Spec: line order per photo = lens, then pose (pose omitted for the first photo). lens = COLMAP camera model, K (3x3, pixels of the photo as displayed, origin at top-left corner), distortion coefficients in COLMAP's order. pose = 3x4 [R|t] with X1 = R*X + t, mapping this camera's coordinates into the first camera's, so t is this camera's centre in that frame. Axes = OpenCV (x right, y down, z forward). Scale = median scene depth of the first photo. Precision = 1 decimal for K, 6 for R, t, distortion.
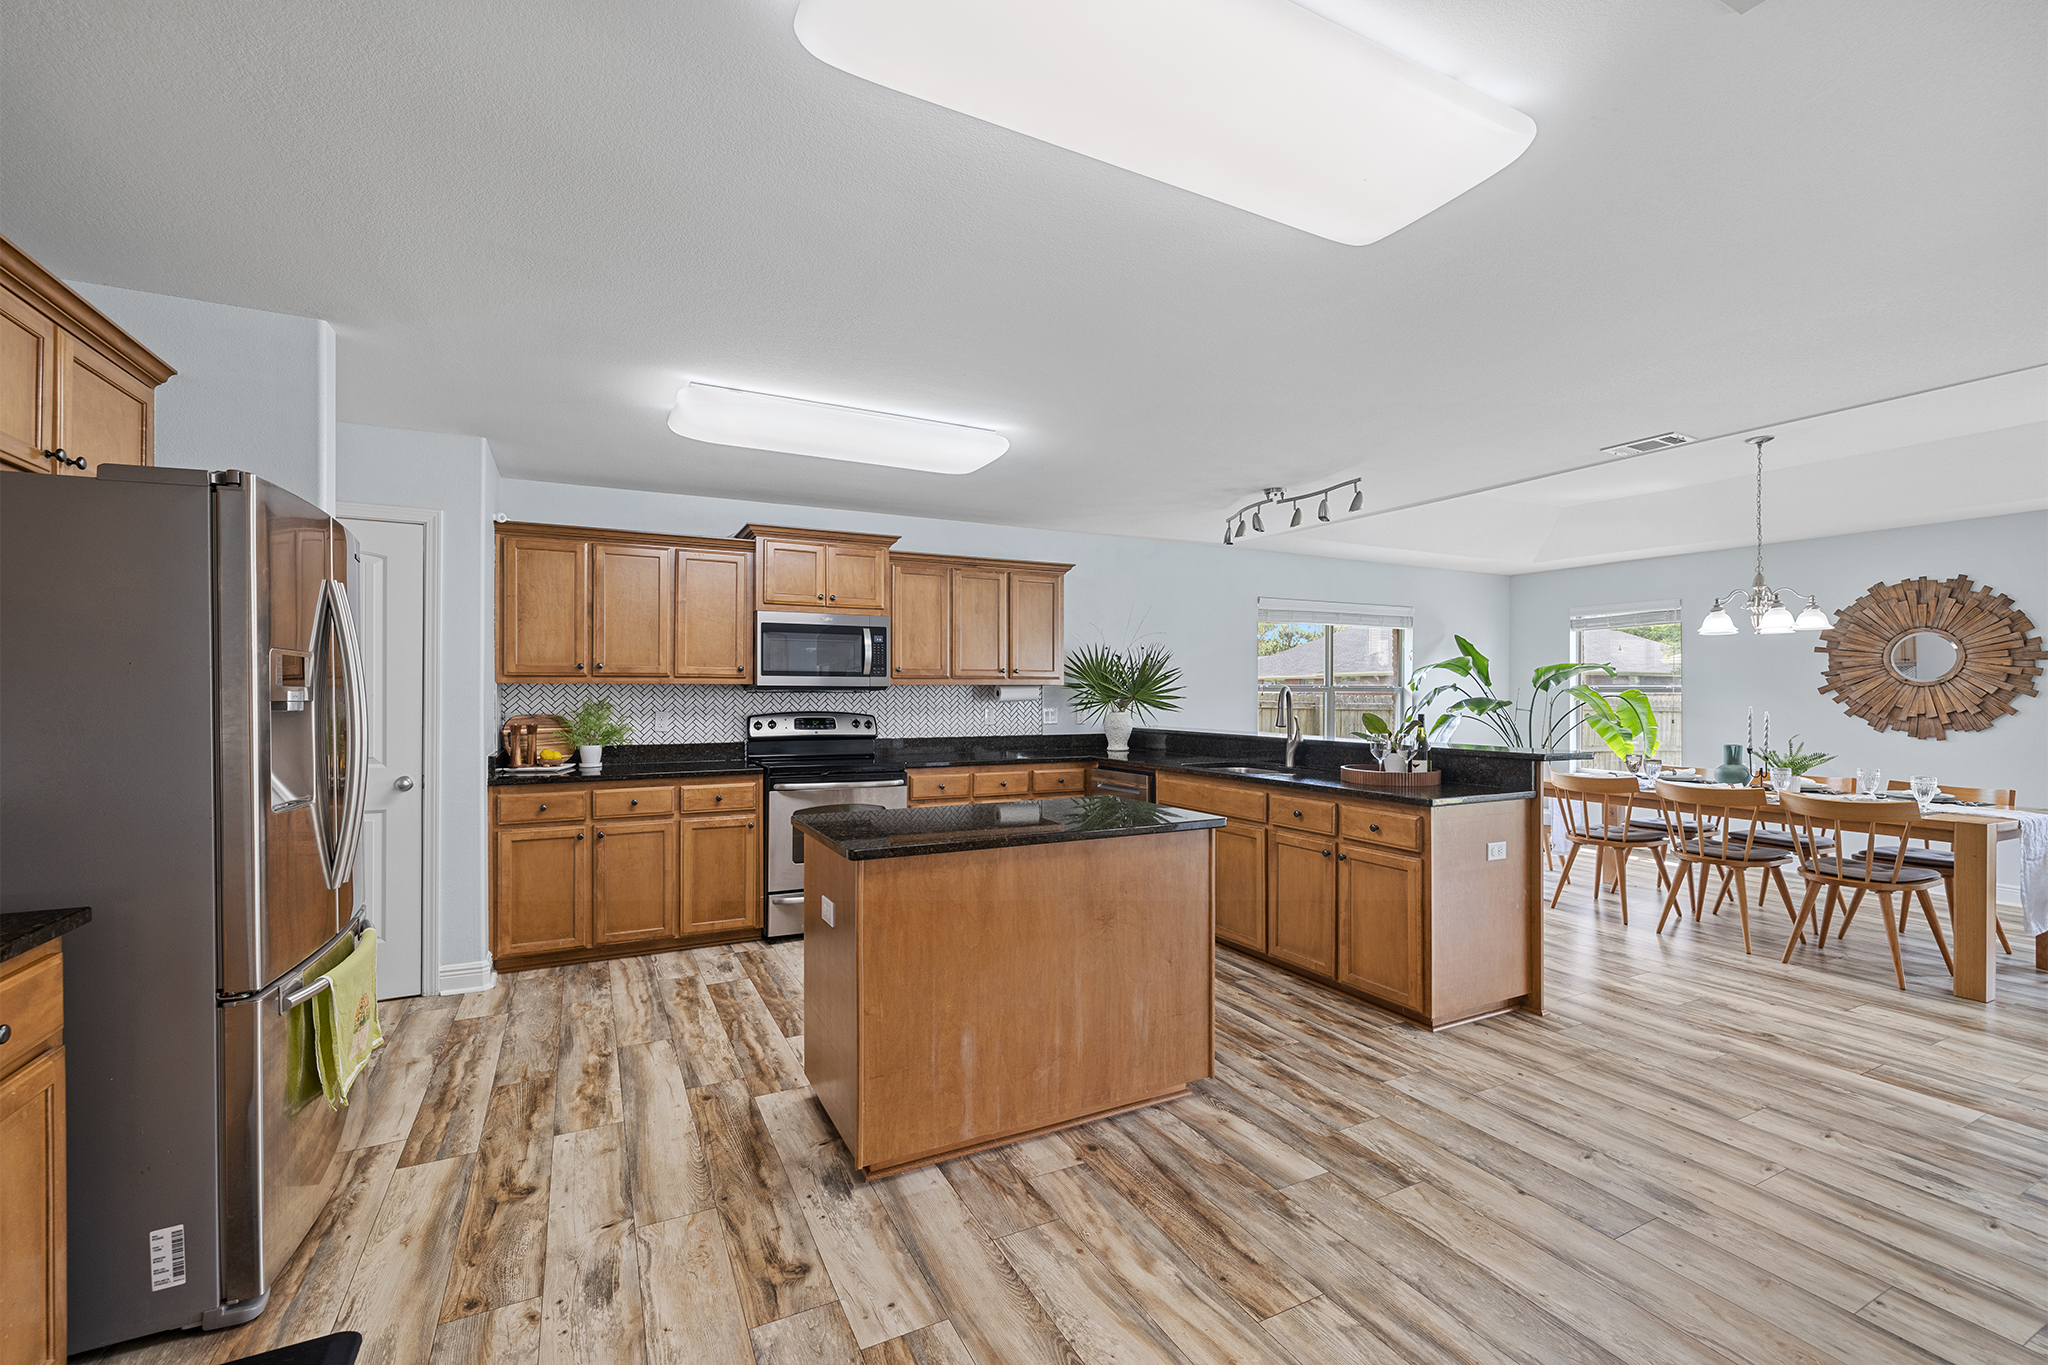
lens RADIAL K [[859.5, 0, 1025.3], [0, 859.5, 689.4], [0, 0, 1]] dist [0.001774, 0.000409]
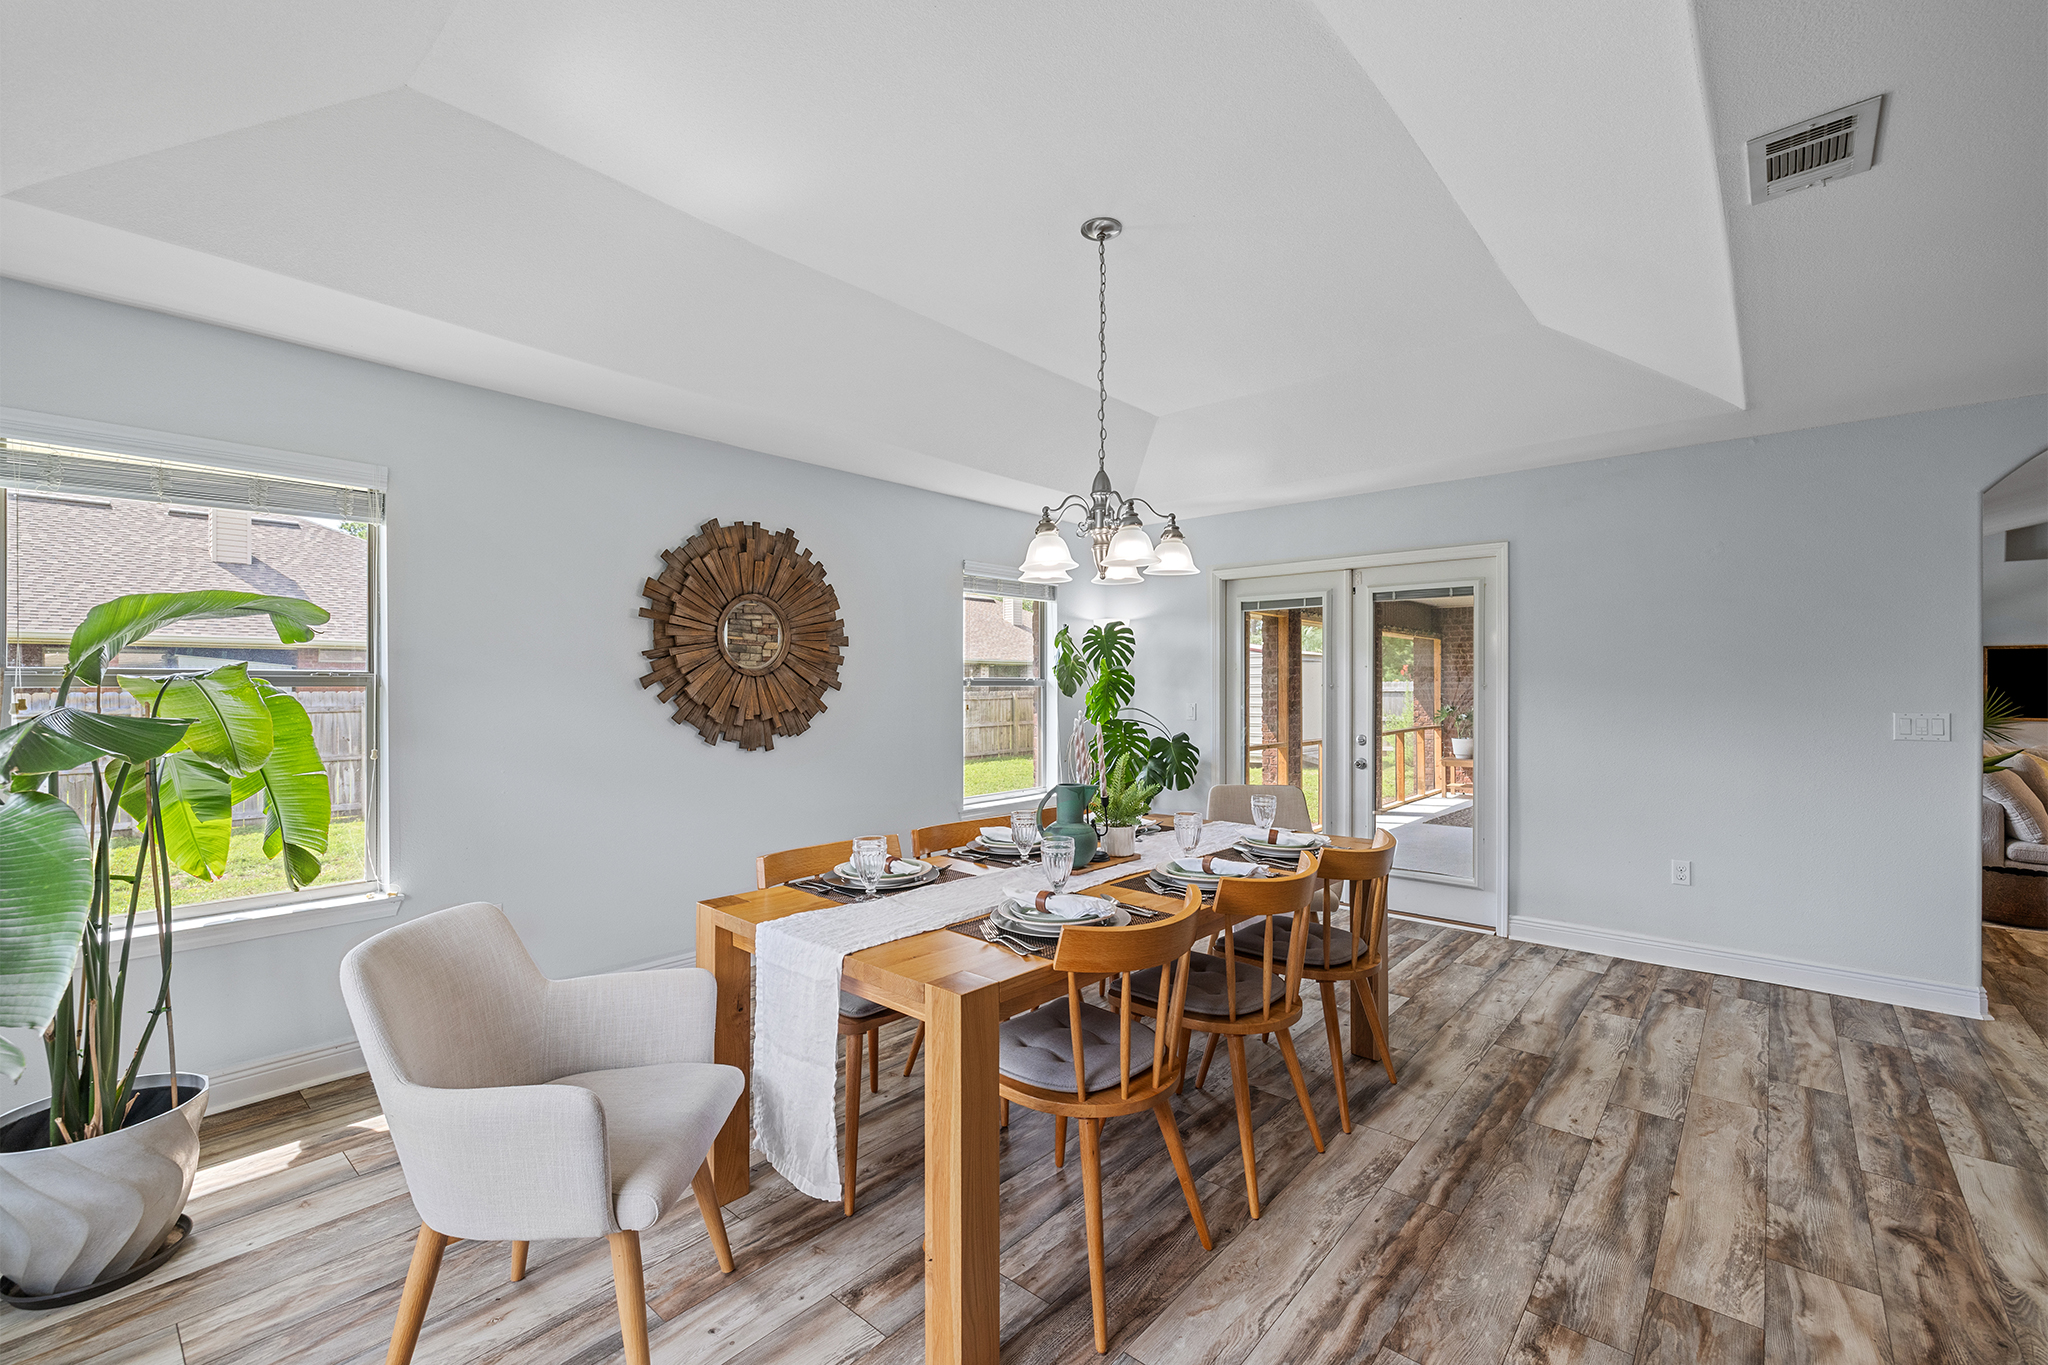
lens RADIAL K [[855.8, 0, 1026.2], [0, 855.8, 685.5], [0, 0, 1]] dist [0.001645, -0.000195]
pose [[-0.372416, -0.000879, 0.928065, 0.389473], [-0.003008, 0.999995, -0.000260, 0.004422], [-0.928061, -0.002889, -0.372417, 1.357764]]
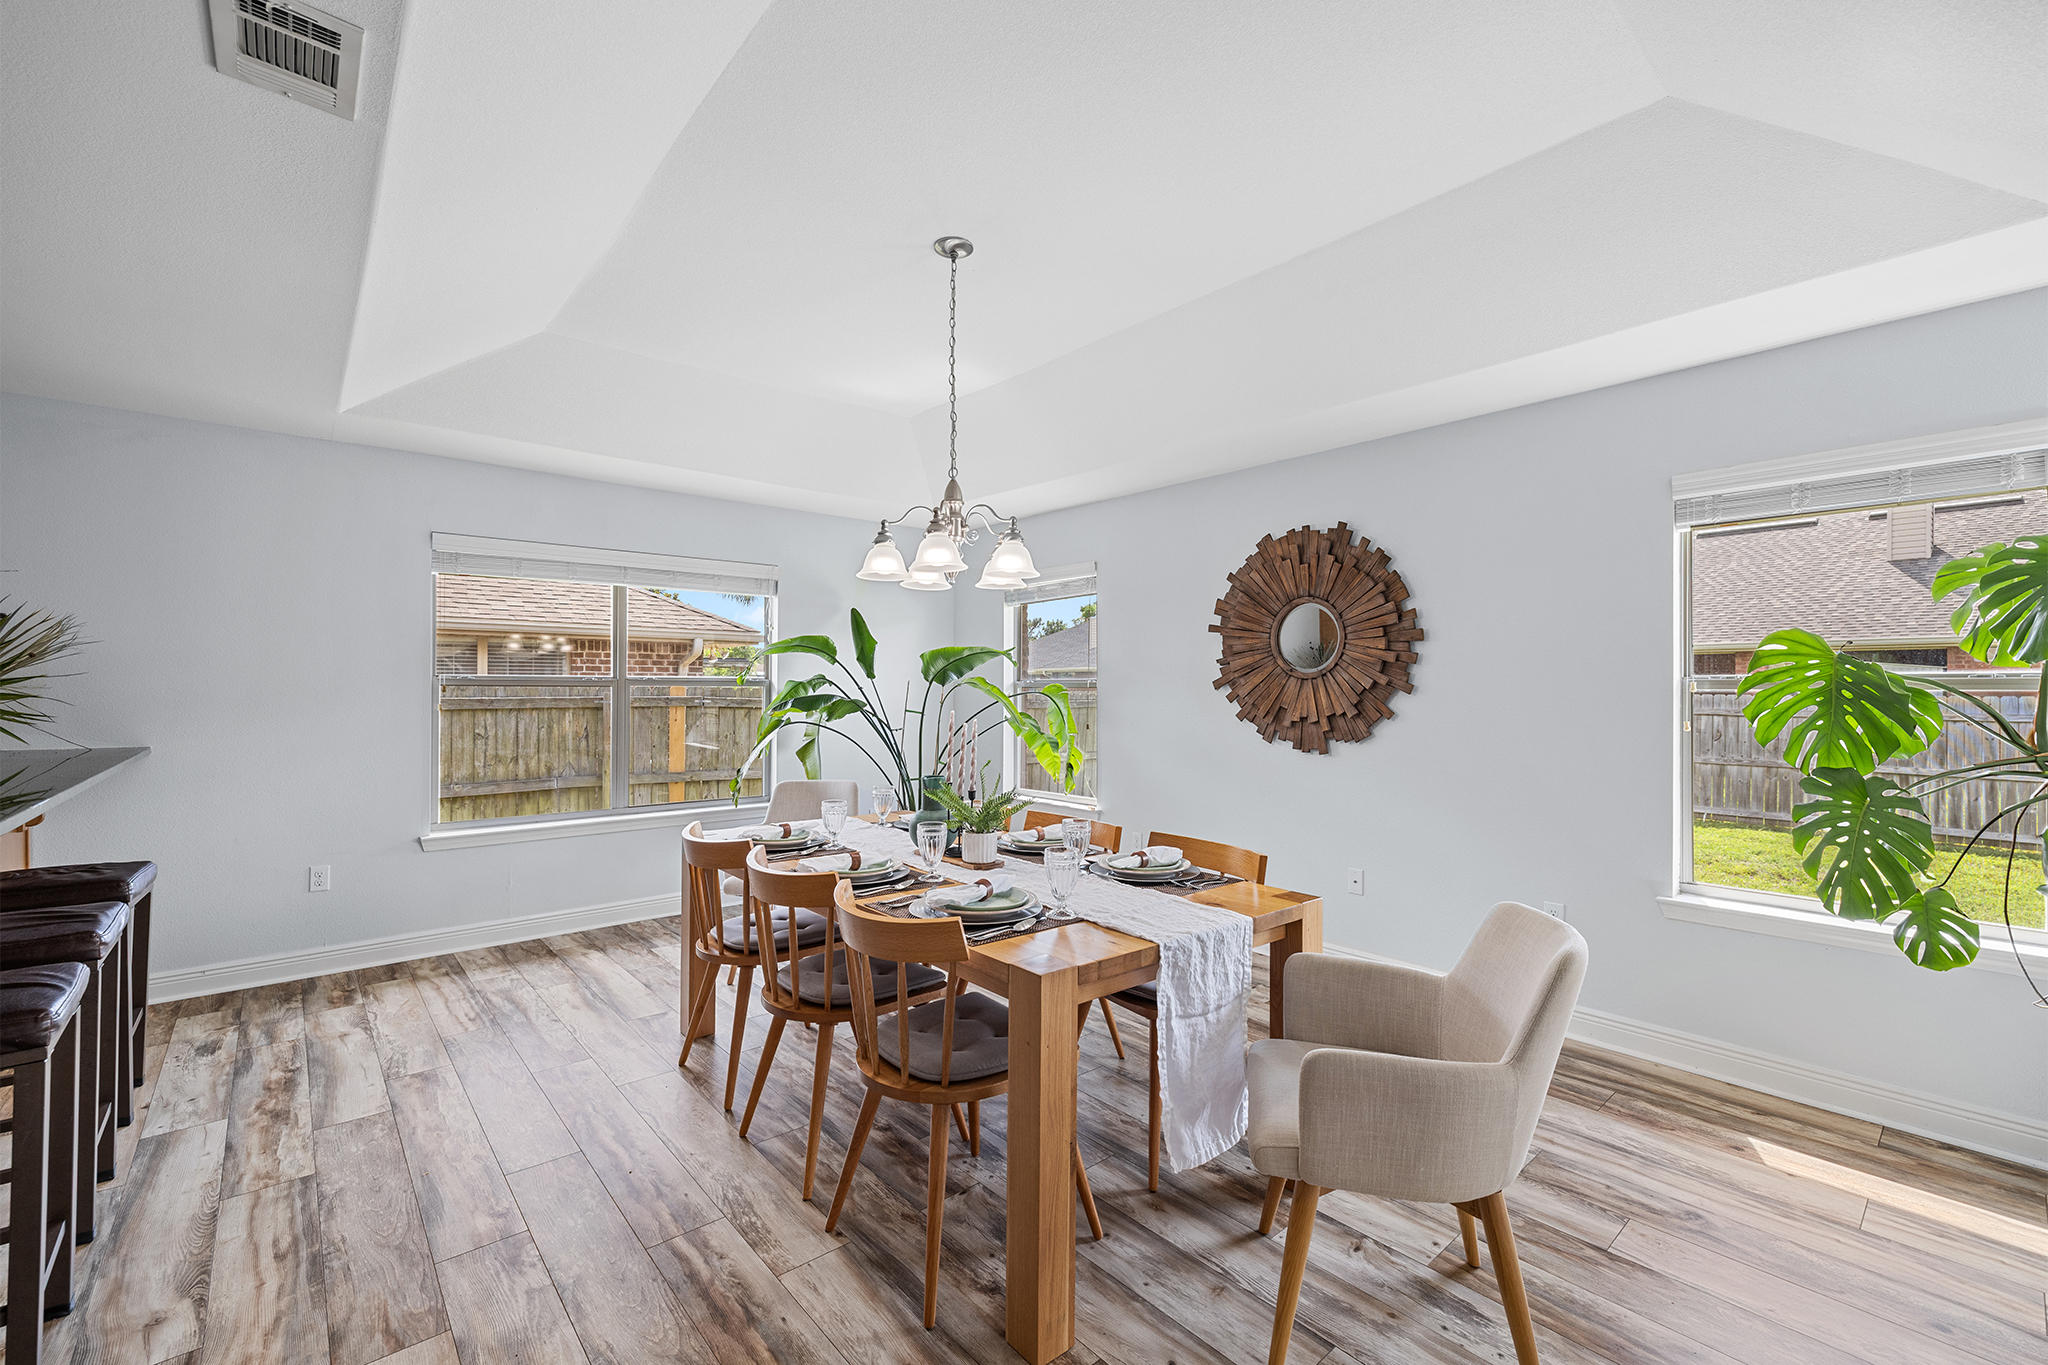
lens RADIAL K [[854.6, 0, 1027.3], [0, 854.6, 685.4], [0, 0, 1]] dist [-0.001099, 0.000010]
pose [[0.969785, 0.000588, 0.243960, 0.826896], [-0.000802, 0.999999, 0.000779, 0.002141], [-0.243959, -0.000951, 0.969785, 0.470834]]
